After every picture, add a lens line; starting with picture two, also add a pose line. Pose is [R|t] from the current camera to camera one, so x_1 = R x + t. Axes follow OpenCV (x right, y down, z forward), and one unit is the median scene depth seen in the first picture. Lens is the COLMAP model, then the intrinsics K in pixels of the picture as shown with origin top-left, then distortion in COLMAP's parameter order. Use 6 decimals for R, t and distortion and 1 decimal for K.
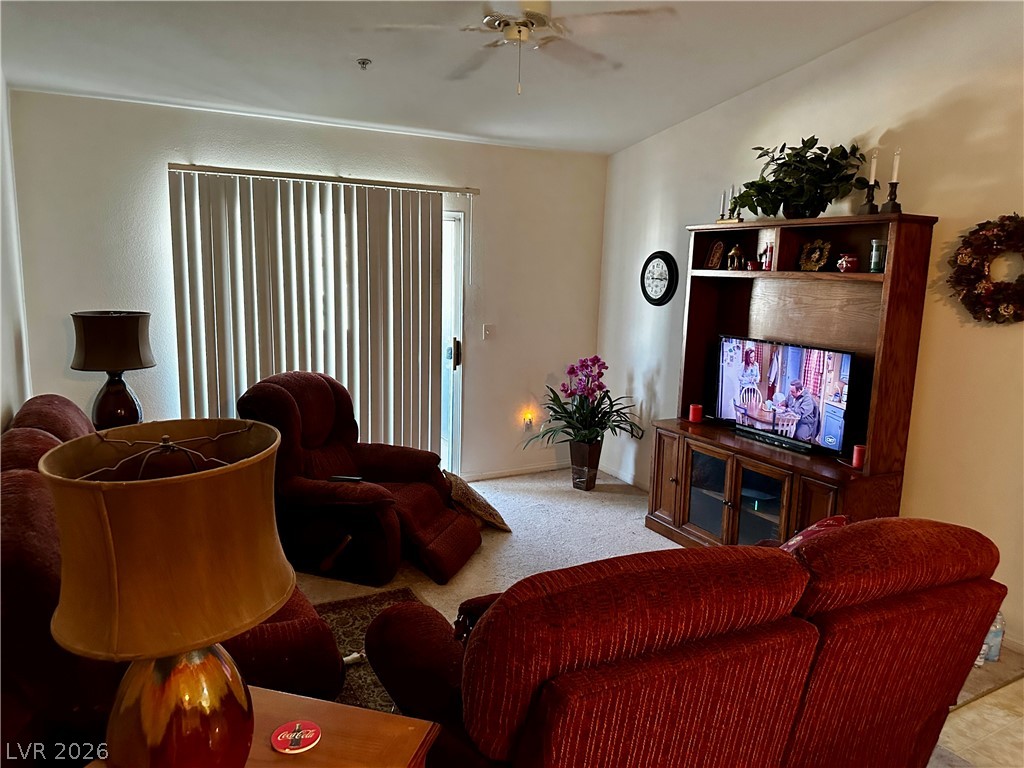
lens RADIAL K [[694.4, 0, 512.0], [0, 694.4, 384.0], [0, 0, 1]] dist [-0.046124, -0.000499]
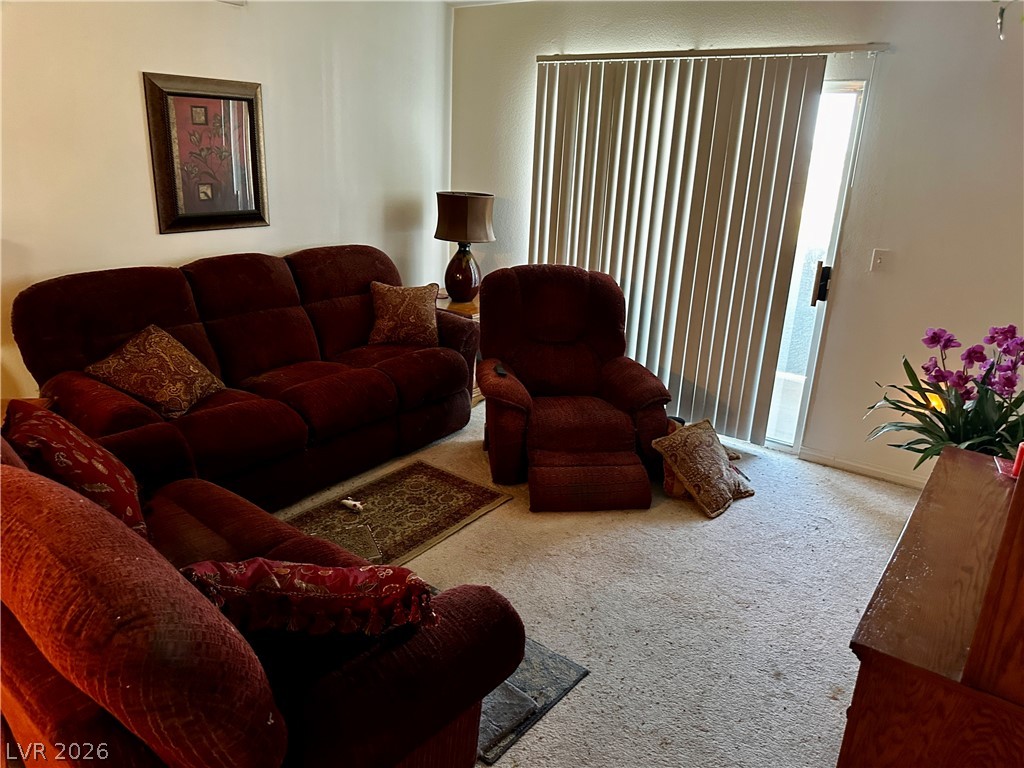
lens RADIAL K [[716.2, 0, 515.0], [0, 716.2, 379.3], [0, 0, 1]] dist [0.084002, -0.108833]
pose [[0.423664, 0.270016, -0.864639, 0.577549], [-0.175845, 0.960895, 0.213914, -0.068651], [0.888587, 0.061415, 0.454578, 0.457080]]
